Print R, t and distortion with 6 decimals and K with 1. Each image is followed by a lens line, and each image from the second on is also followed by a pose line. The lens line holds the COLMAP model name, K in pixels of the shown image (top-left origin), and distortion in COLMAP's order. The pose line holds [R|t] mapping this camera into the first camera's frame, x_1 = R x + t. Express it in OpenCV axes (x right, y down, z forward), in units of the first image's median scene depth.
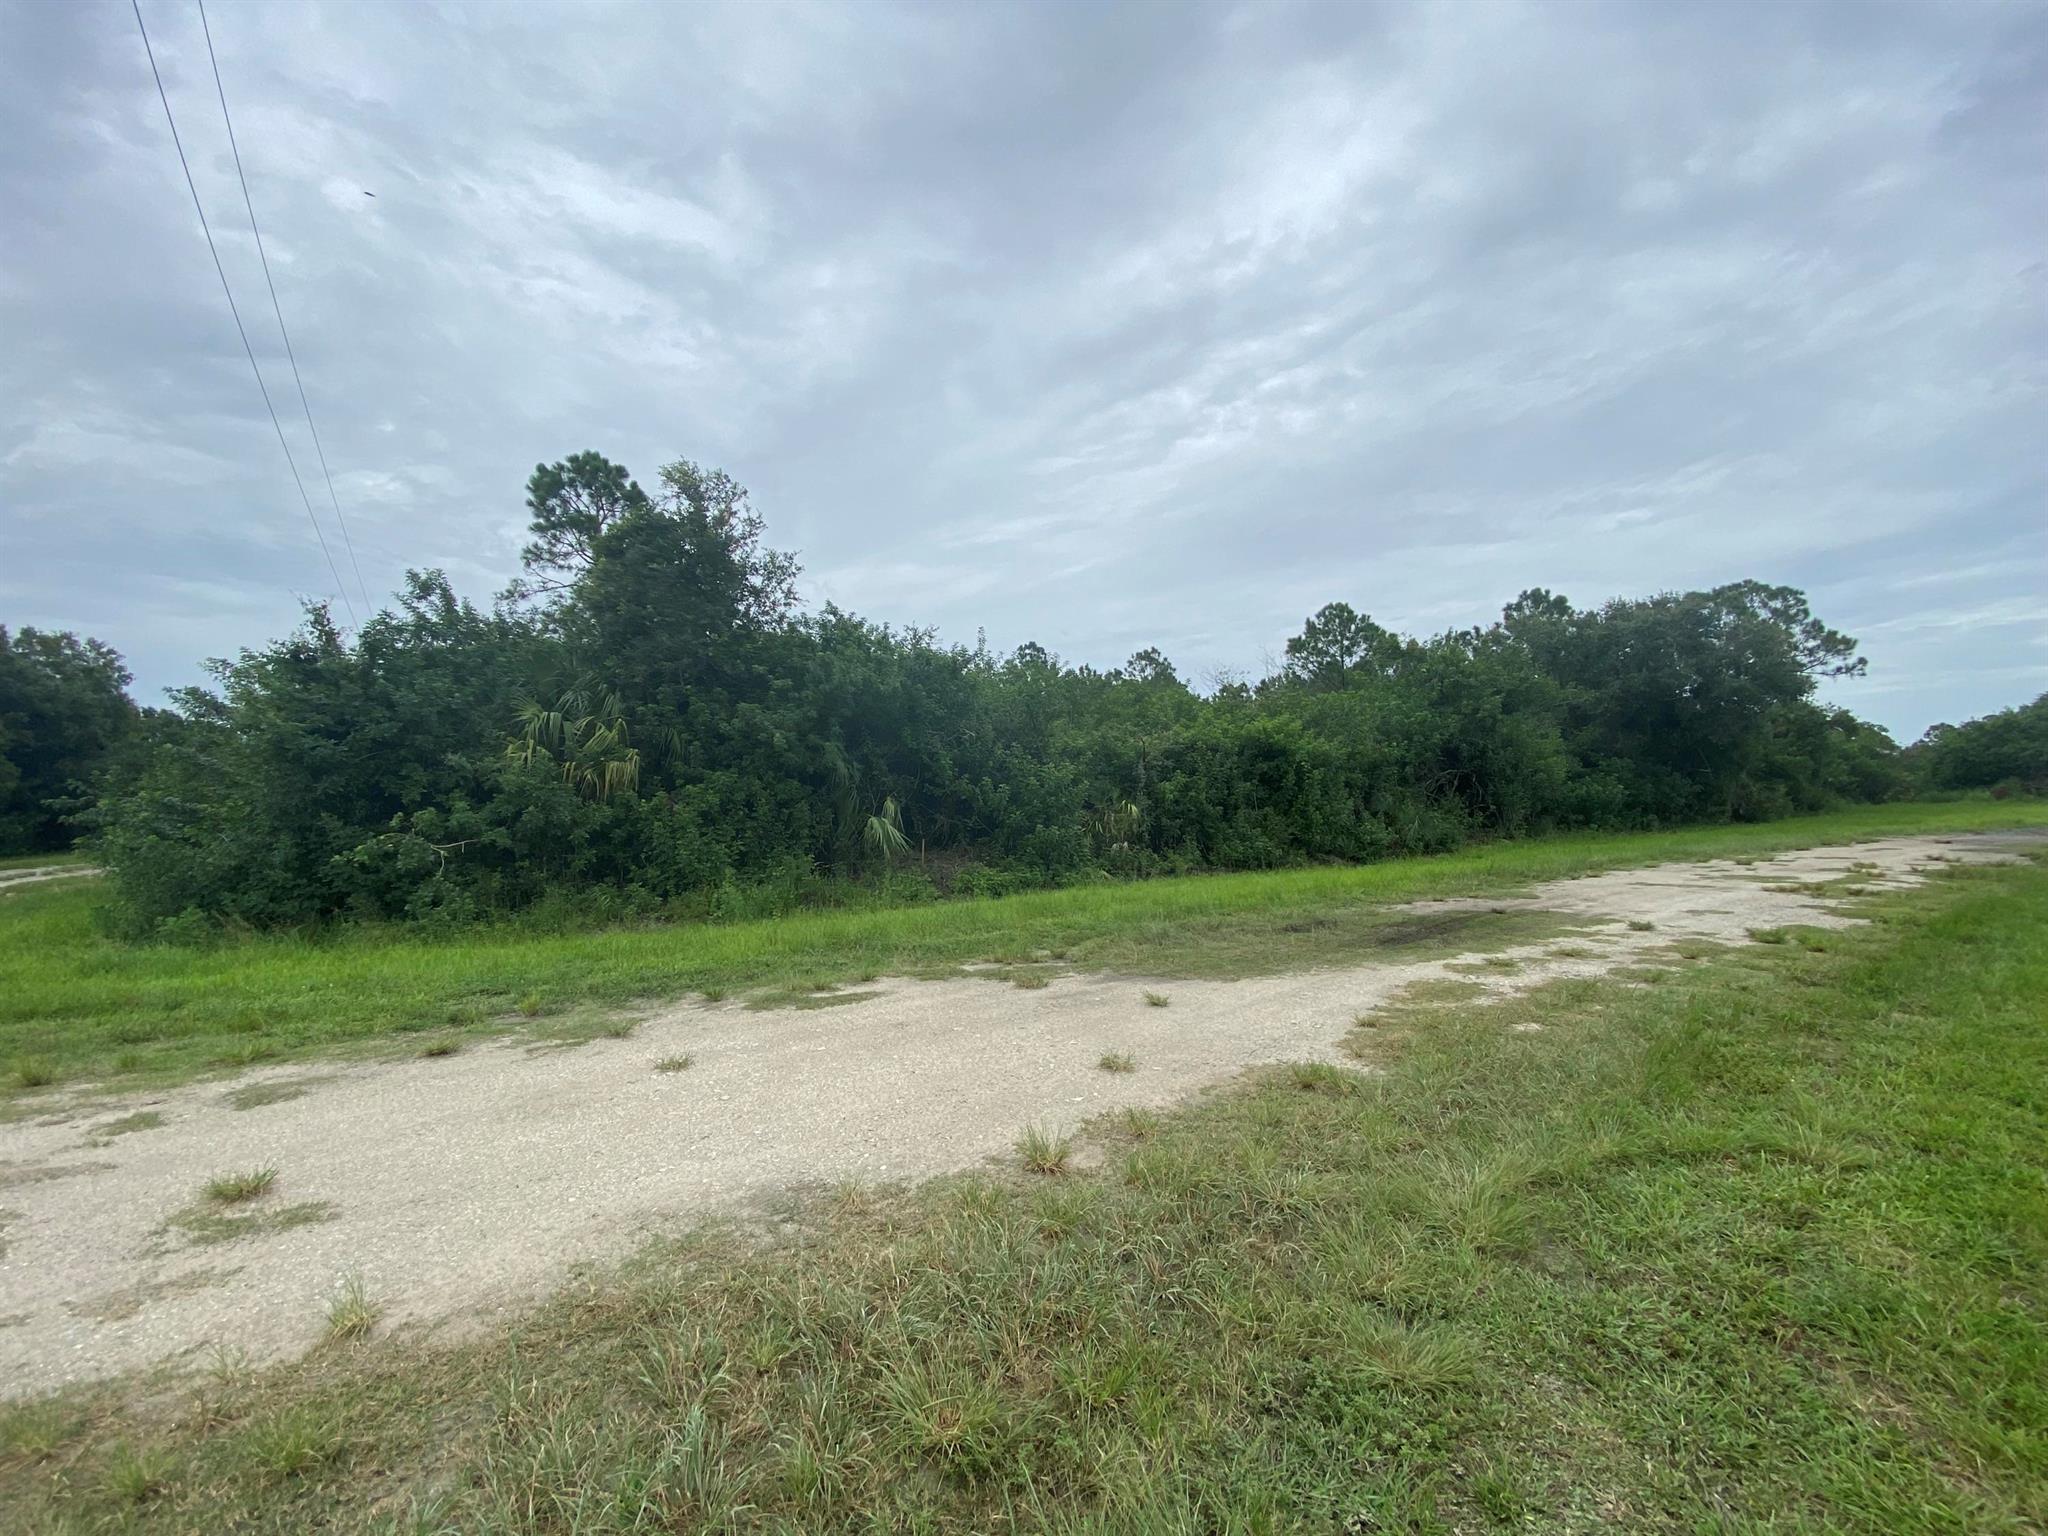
lens RADIAL K [[819.3, 0, 1007.7], [0, 819.3, 762.1], [0, 0, 1]] dist [-0.000181, -0.015132]
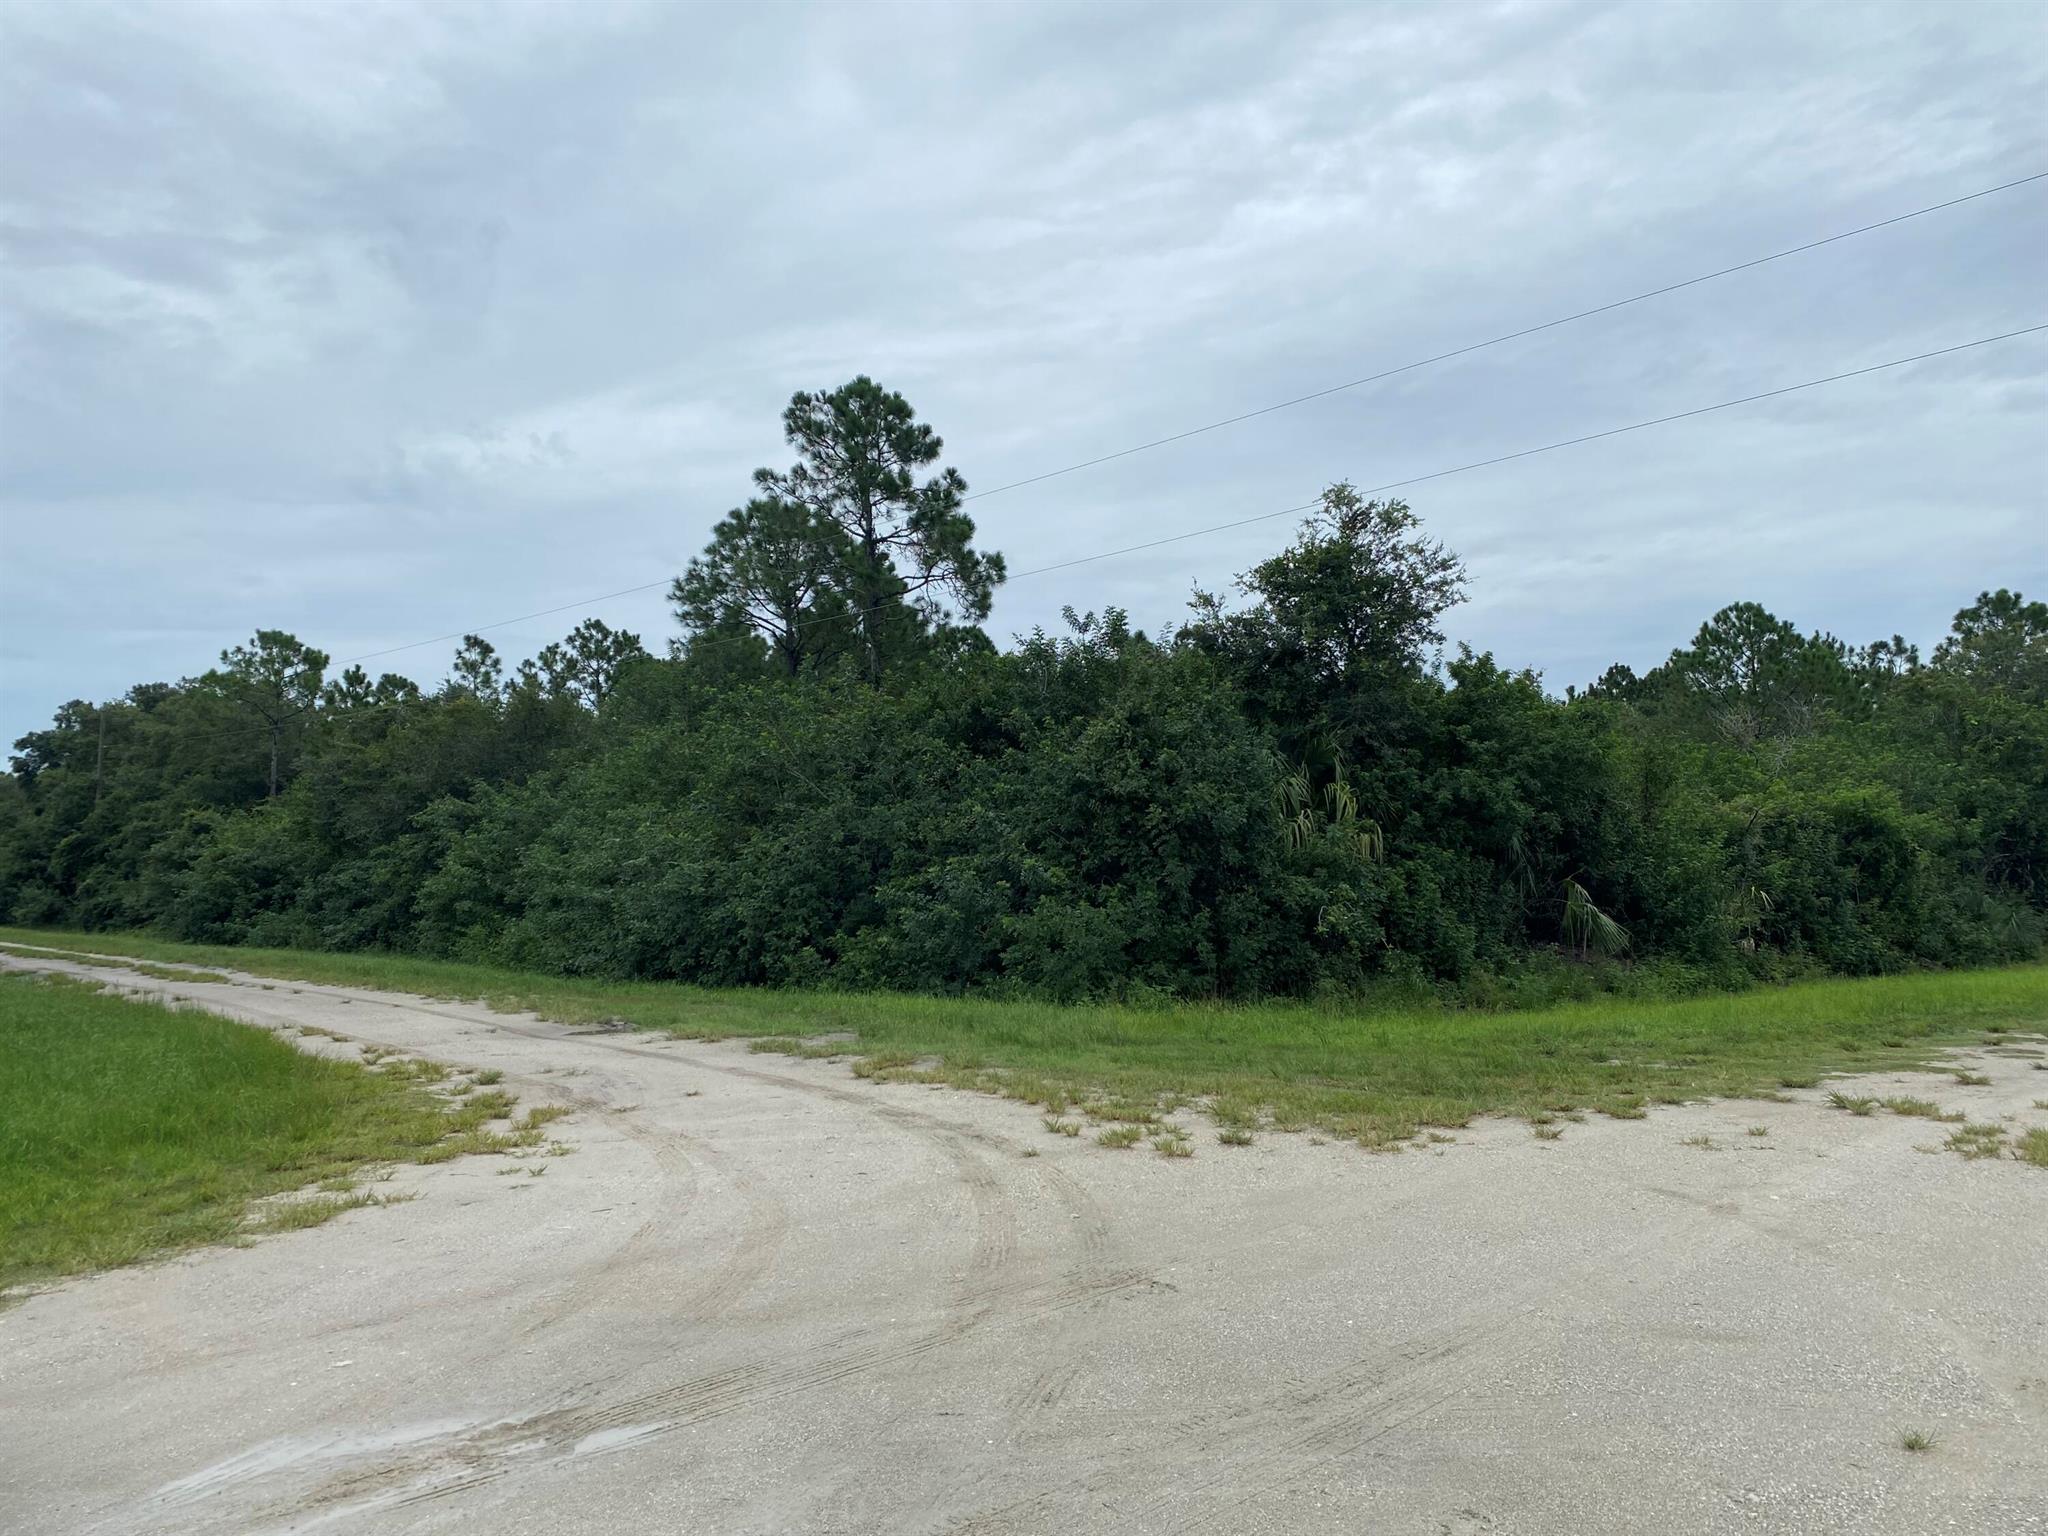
lens RADIAL K [[1532.4, 0, 1038.7], [0, 1532.4, 750.9], [0, 0, 1]] dist [0.104605, -0.158509]
pose [[0.990369, 0.028872, 0.135411, -0.379076], [-0.023949, 0.998996, -0.037851, -0.006595], [-0.136368, 0.034243, 0.990066, -0.218554]]
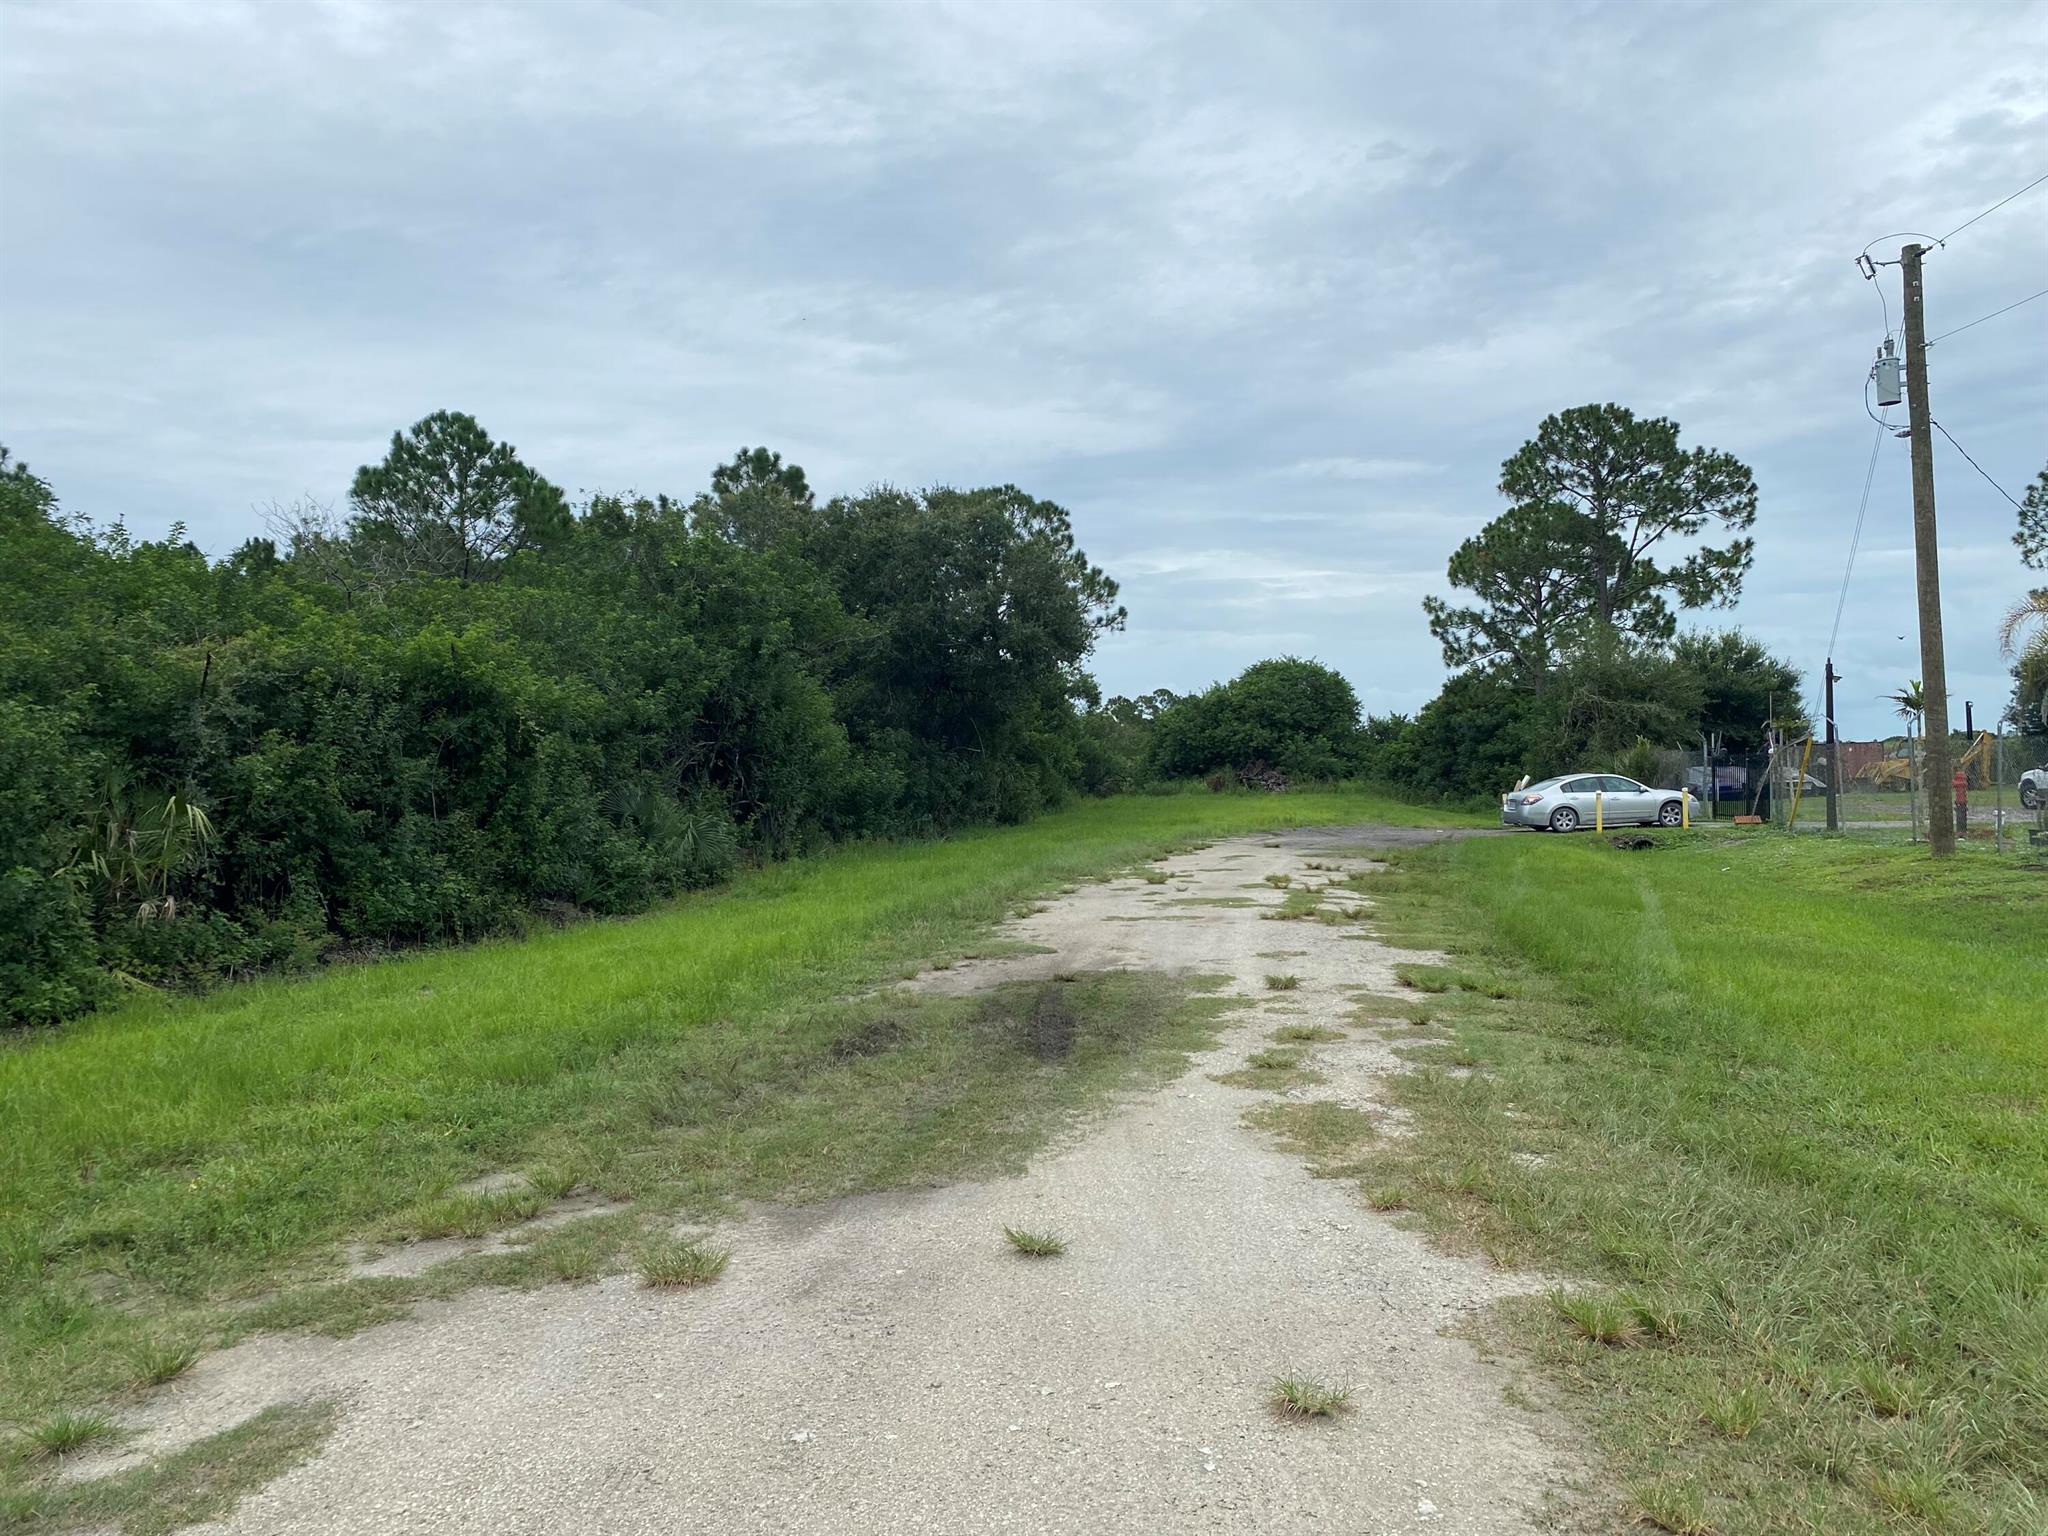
lens RADIAL K [[1532.4, 0, 1038.7], [0, 1532.4, 750.9], [0, 0, 1]] dist [0.104605, -0.158509]
pose [[0.673907, 0.018438, 0.738586, -0.071557], [-0.033225, 0.999433, 0.005366, 0.001804], [-0.738068, -0.028156, 0.674138, 0.065745]]
